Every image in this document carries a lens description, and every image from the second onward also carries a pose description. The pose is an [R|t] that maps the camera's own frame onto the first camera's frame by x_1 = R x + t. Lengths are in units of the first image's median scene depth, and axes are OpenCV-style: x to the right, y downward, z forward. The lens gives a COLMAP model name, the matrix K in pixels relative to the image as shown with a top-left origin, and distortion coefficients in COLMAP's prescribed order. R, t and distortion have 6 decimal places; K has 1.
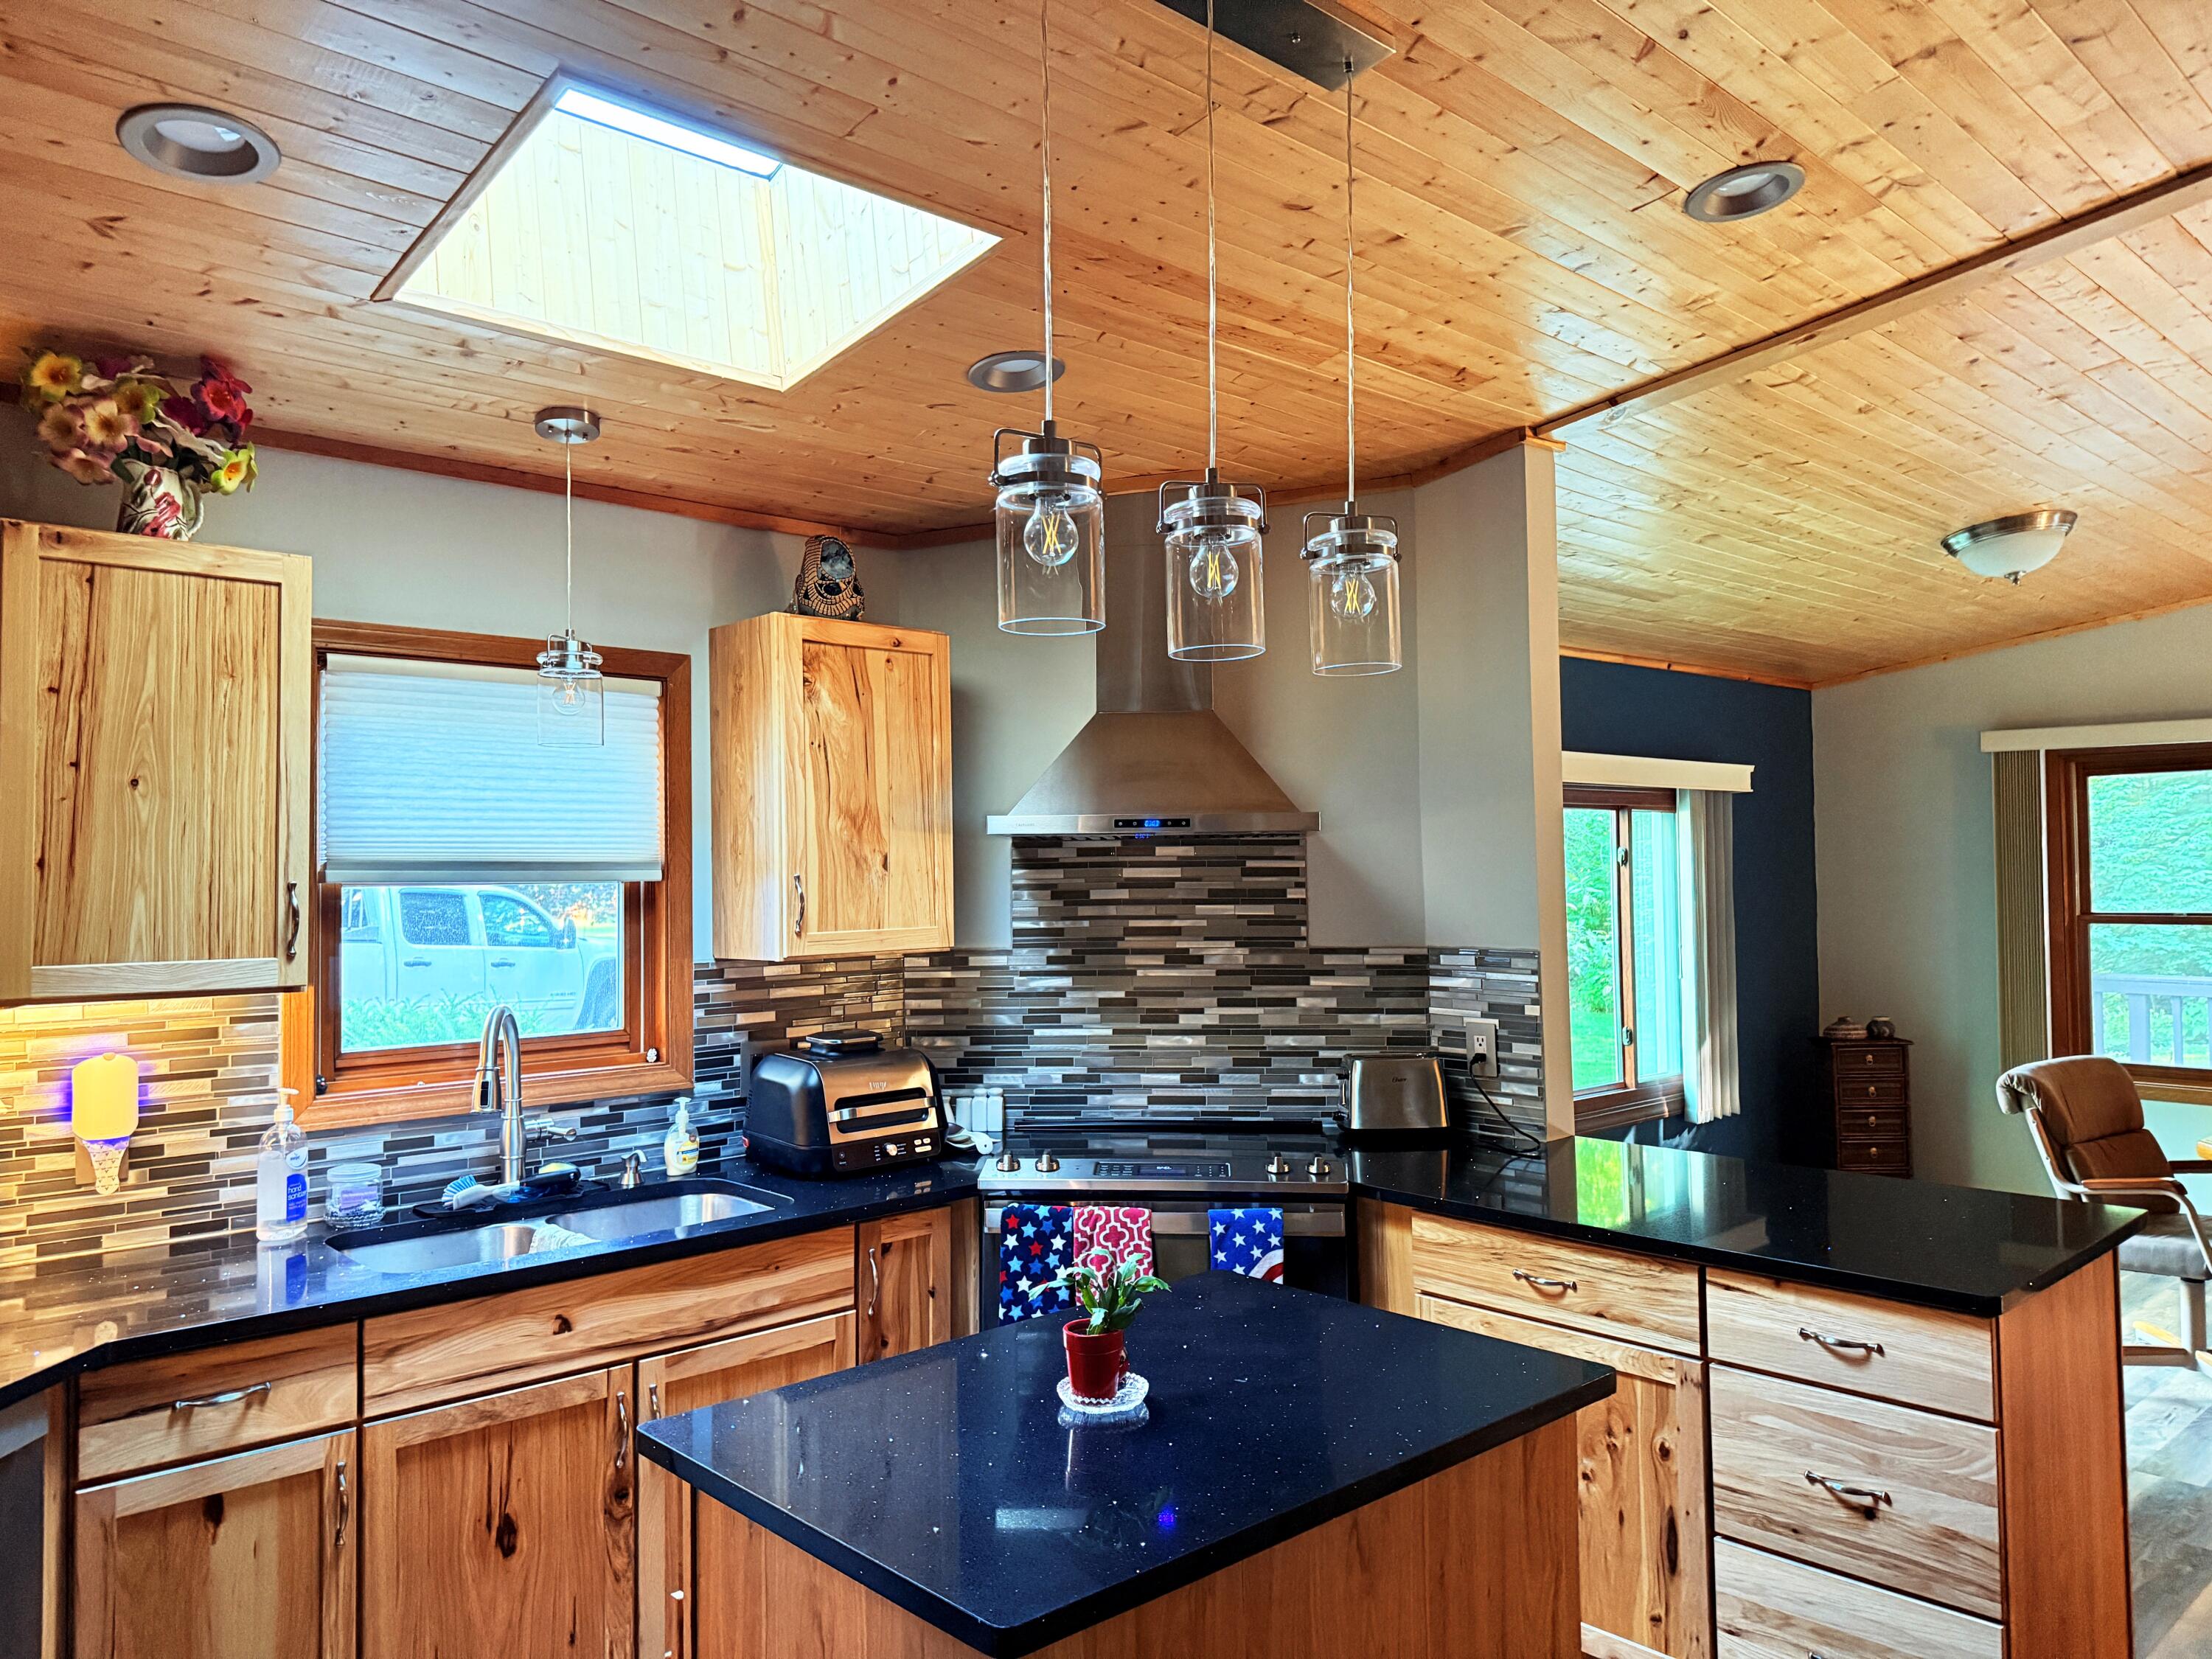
lens RADIAL K [[1567.8, 0, 1106.0], [0, 1567.8, 829.5], [0, 0, 1]] dist [0.056606, -0.080199]
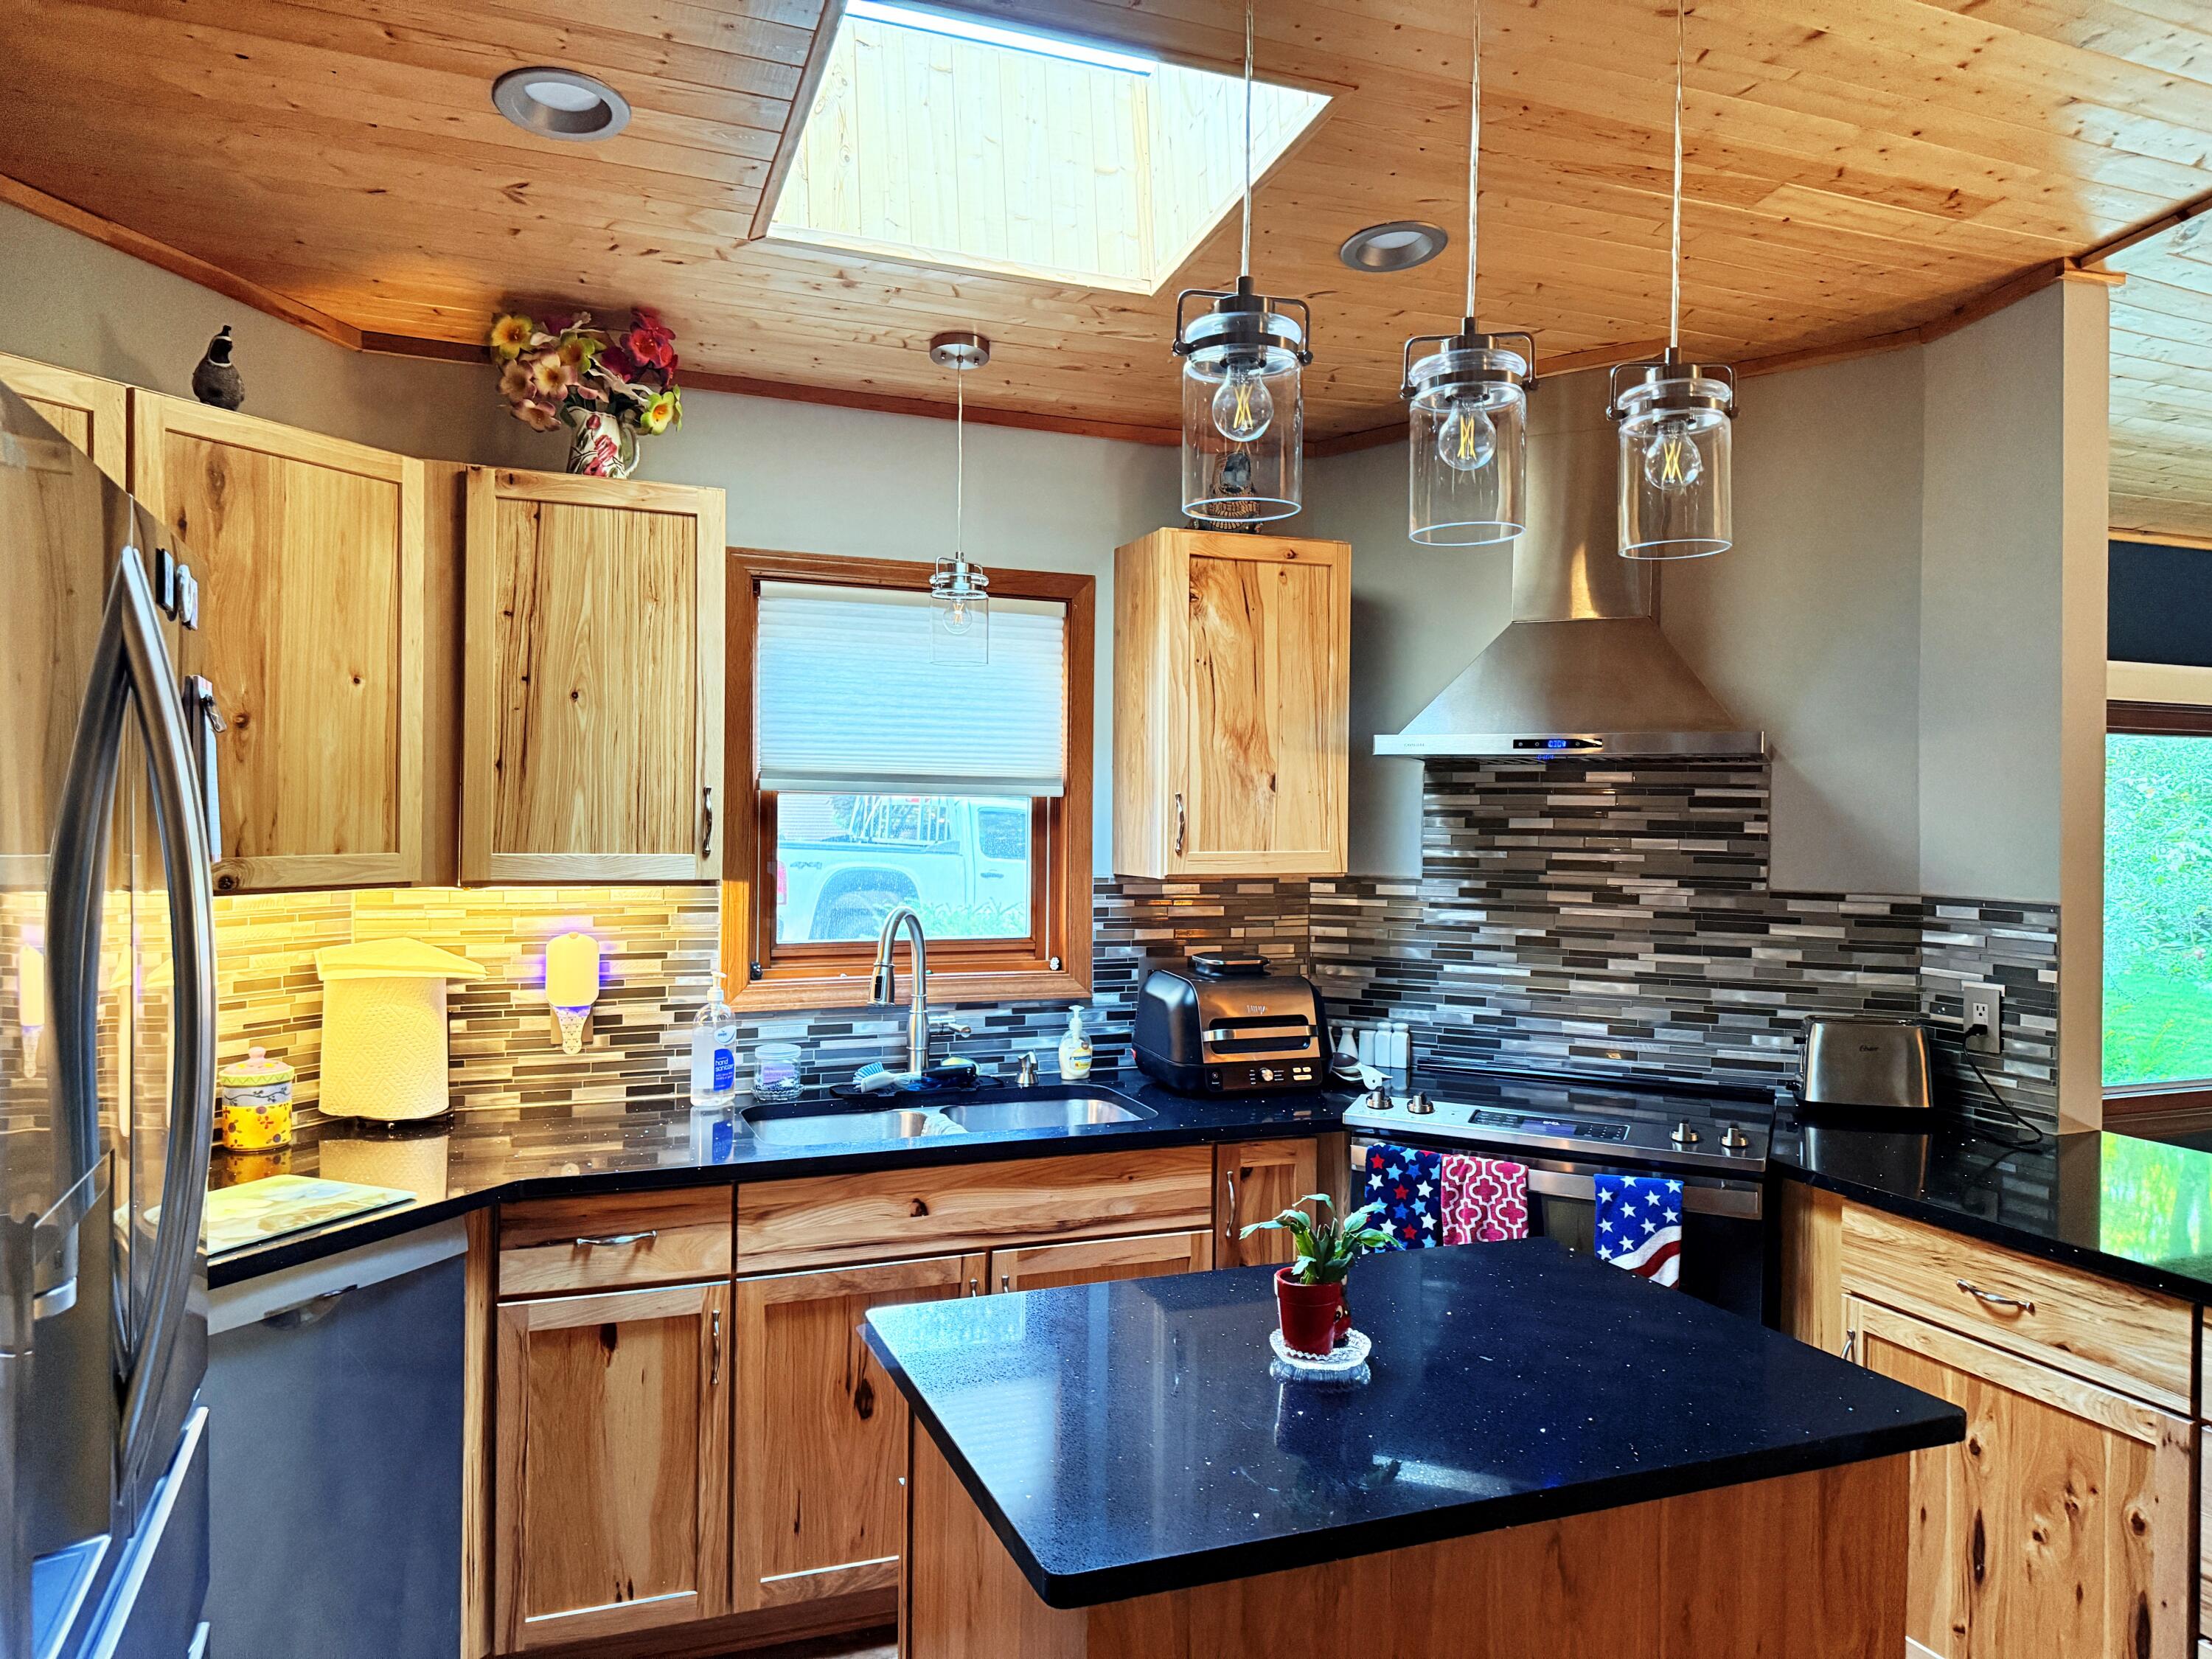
lens RADIAL K [[1543.8, 0, 1109.8], [0, 1543.8, 832.5], [0, 0, 1]] dist [0.152138, -0.280313]
pose [[0.933285, 0.028986, -0.357965, 0.124633], [-0.013398, 0.998854, 0.045952, 0.009976], [0.358886, -0.038090, 0.932604, 0.070748]]
